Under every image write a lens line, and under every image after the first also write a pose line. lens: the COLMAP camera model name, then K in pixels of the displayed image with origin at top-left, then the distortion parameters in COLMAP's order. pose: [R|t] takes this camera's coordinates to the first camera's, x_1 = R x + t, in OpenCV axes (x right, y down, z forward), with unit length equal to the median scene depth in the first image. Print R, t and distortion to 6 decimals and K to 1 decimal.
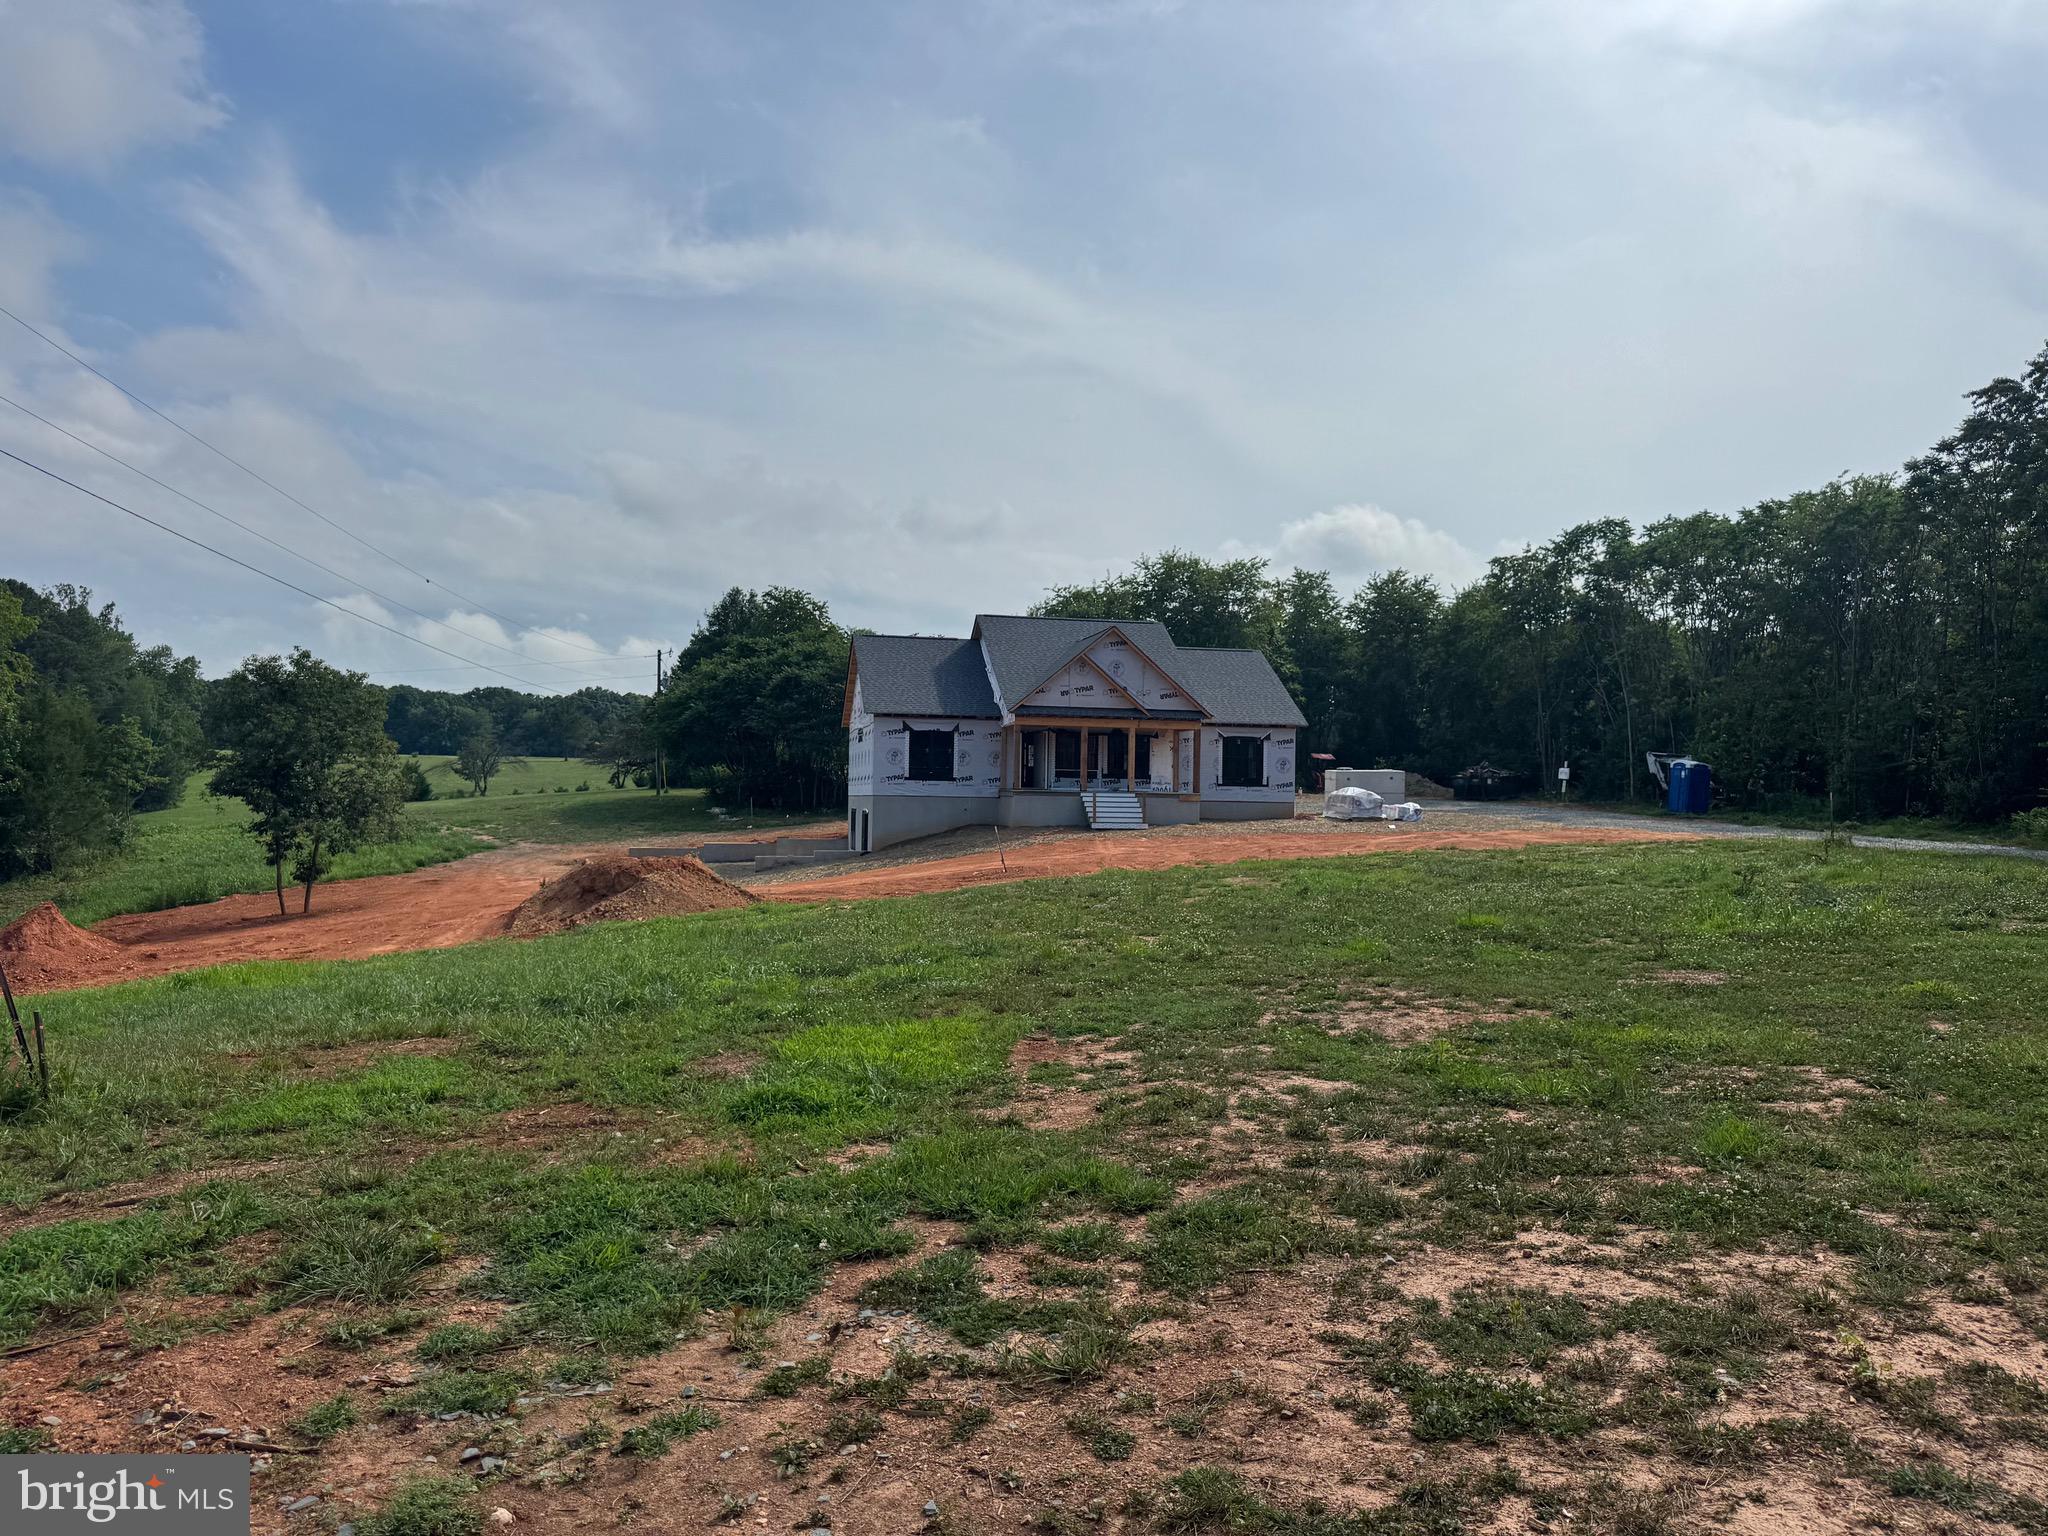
lens RADIAL K [[1448.4, 0, 1024.0], [0, 1448.4, 768.0], [0, 0, 1]] dist [0.146902, -0.248496]
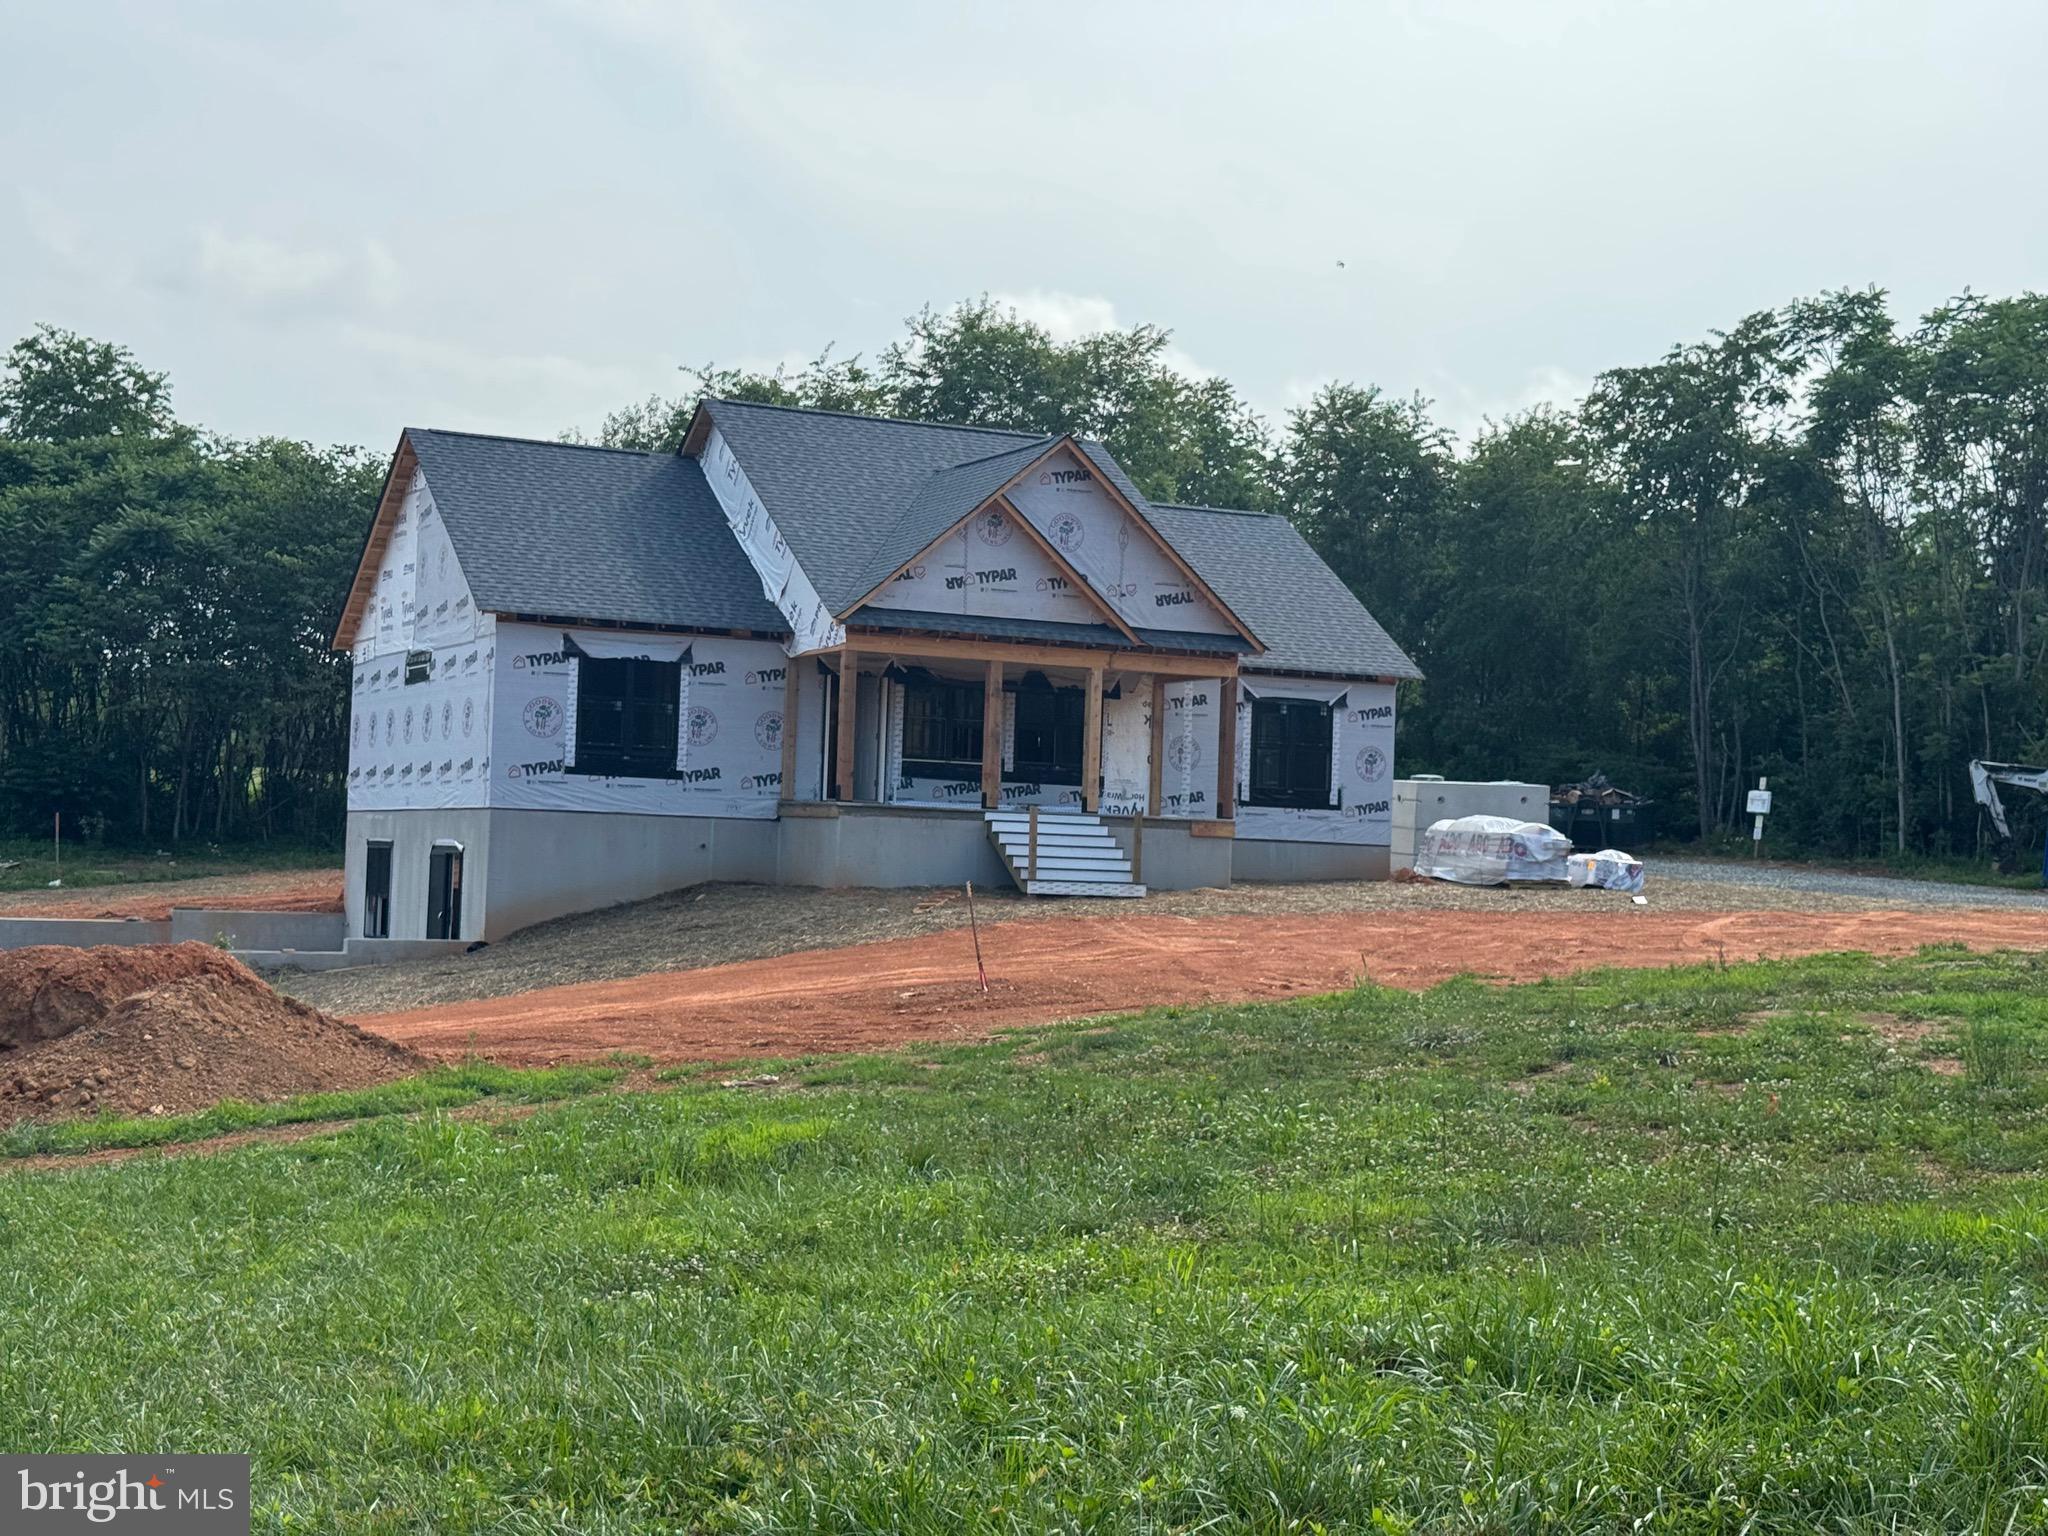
lens RADIAL K [[2892.7, 0, 1024.0], [0, 2892.7, 768.0], [0, 0, 1]] dist [0.112697, -0.009406]
pose [[0.971510, 0.026112, 0.235555, -0.144257], [-0.024360, 0.999650, -0.010343, 0.011526], [-0.235743, 0.004310, 0.971806, 0.139968]]
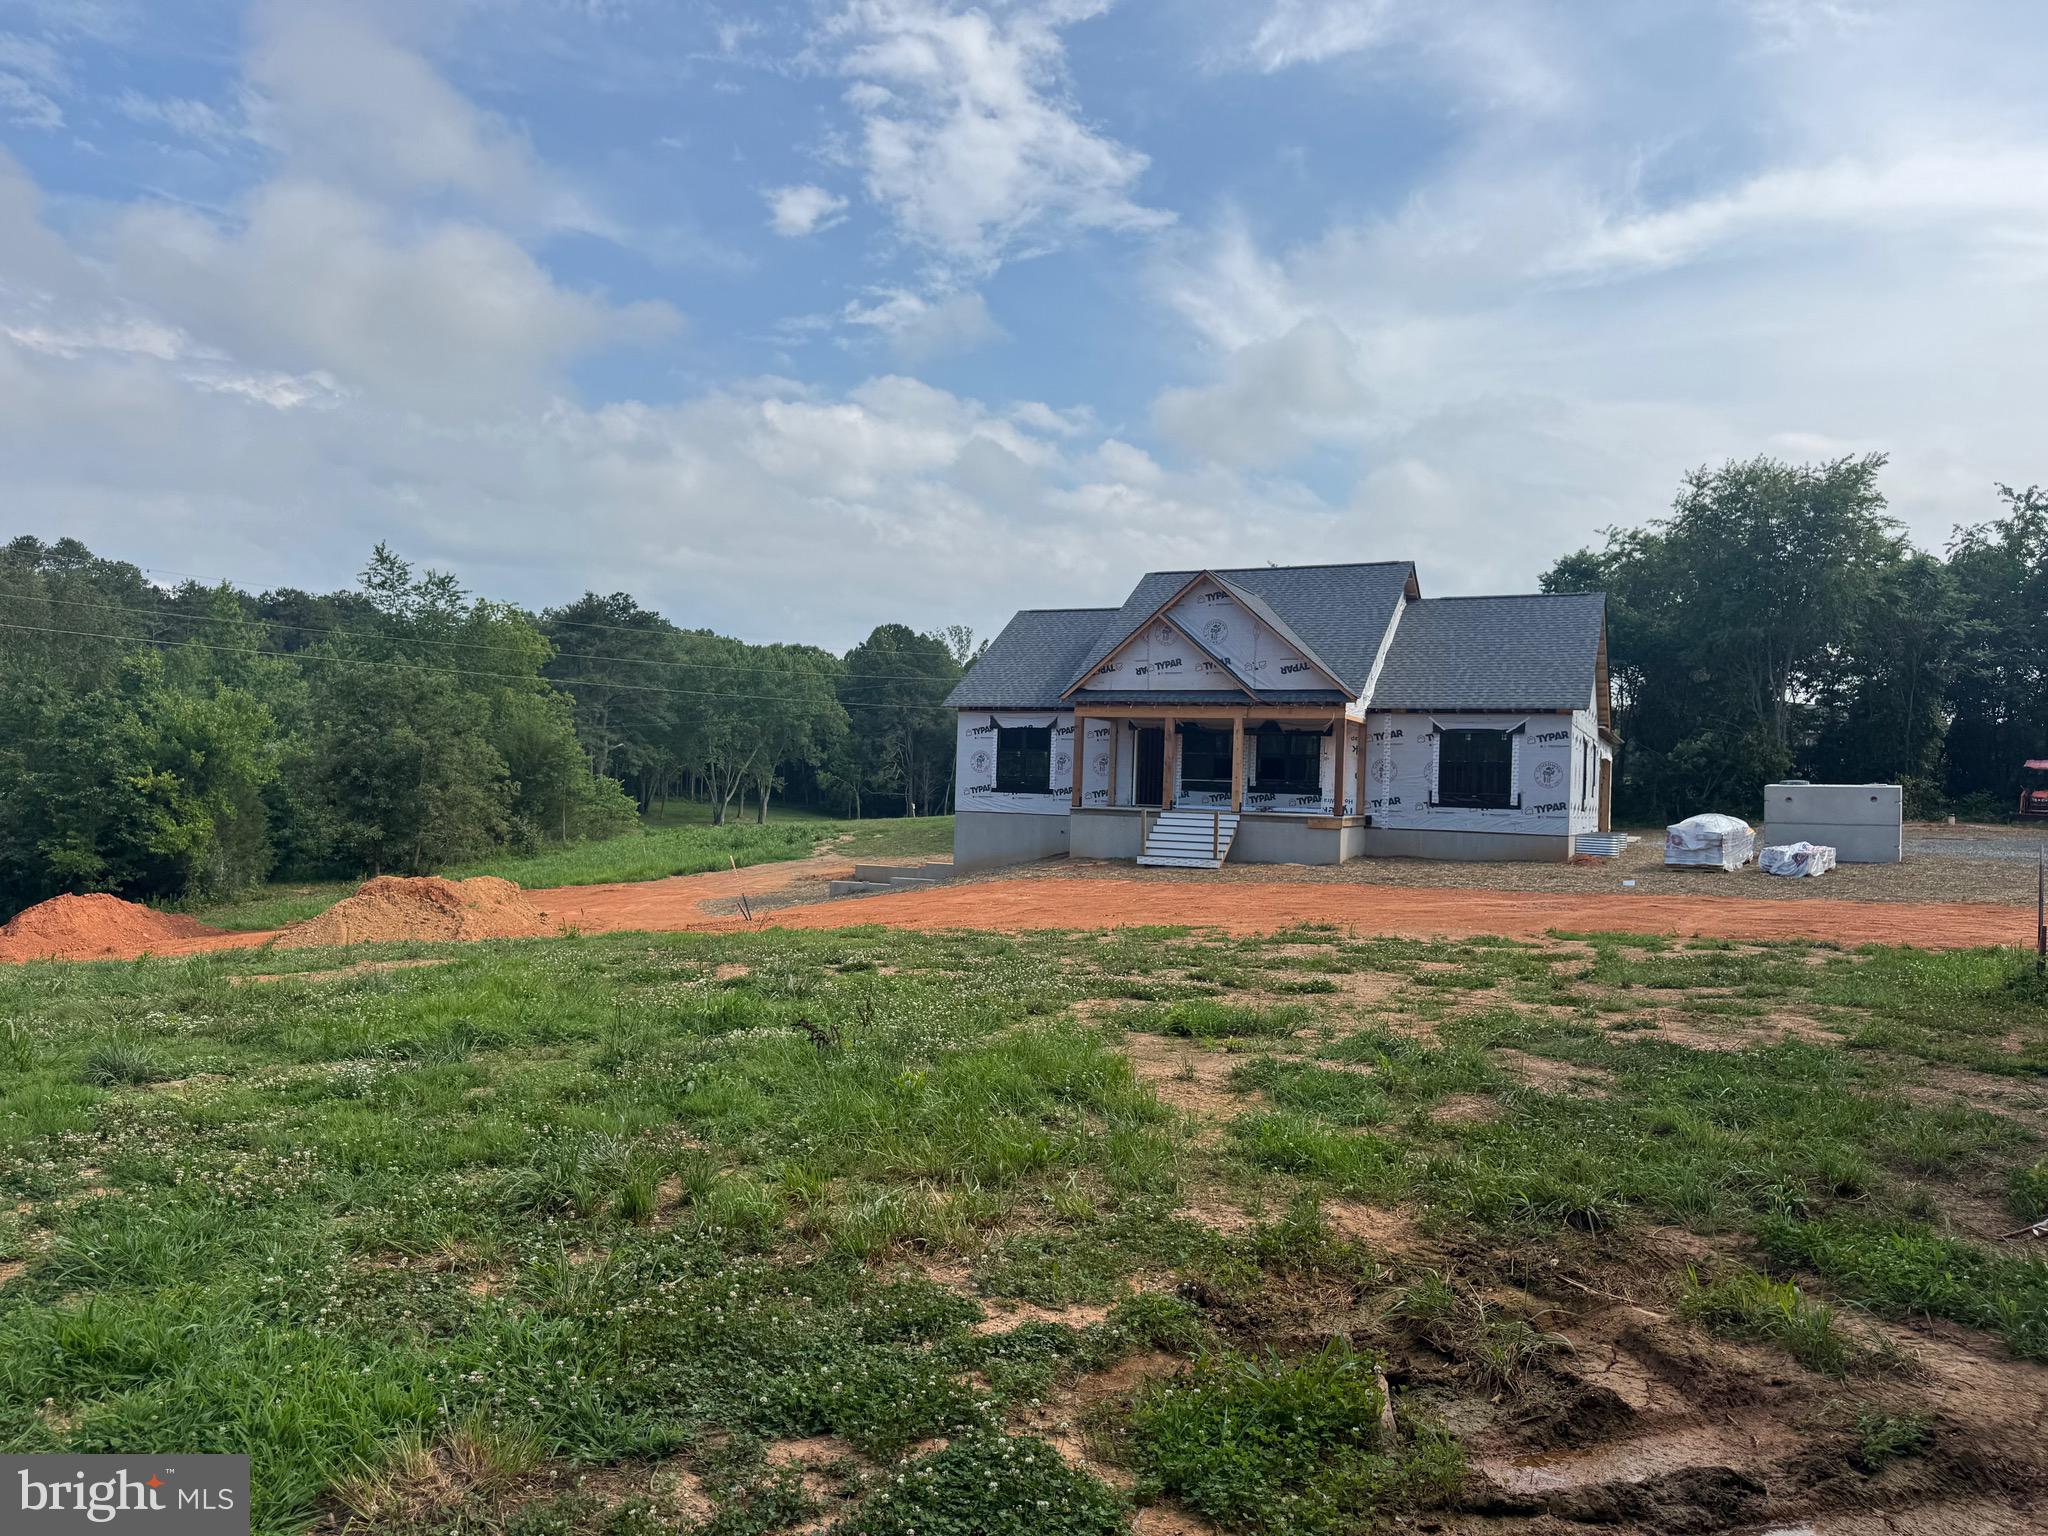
lens RADIAL K [[1448.4, 0, 1024.0], [0, 1448.4, 768.0], [0, 0, 1]] dist [0.146902, -0.248496]
pose [[0.798810, -0.000260, -0.601583, 0.378540], [-0.005668, 0.999952, -0.007958, 0.001425], [0.601557, 0.009767, 0.798771, 0.373341]]
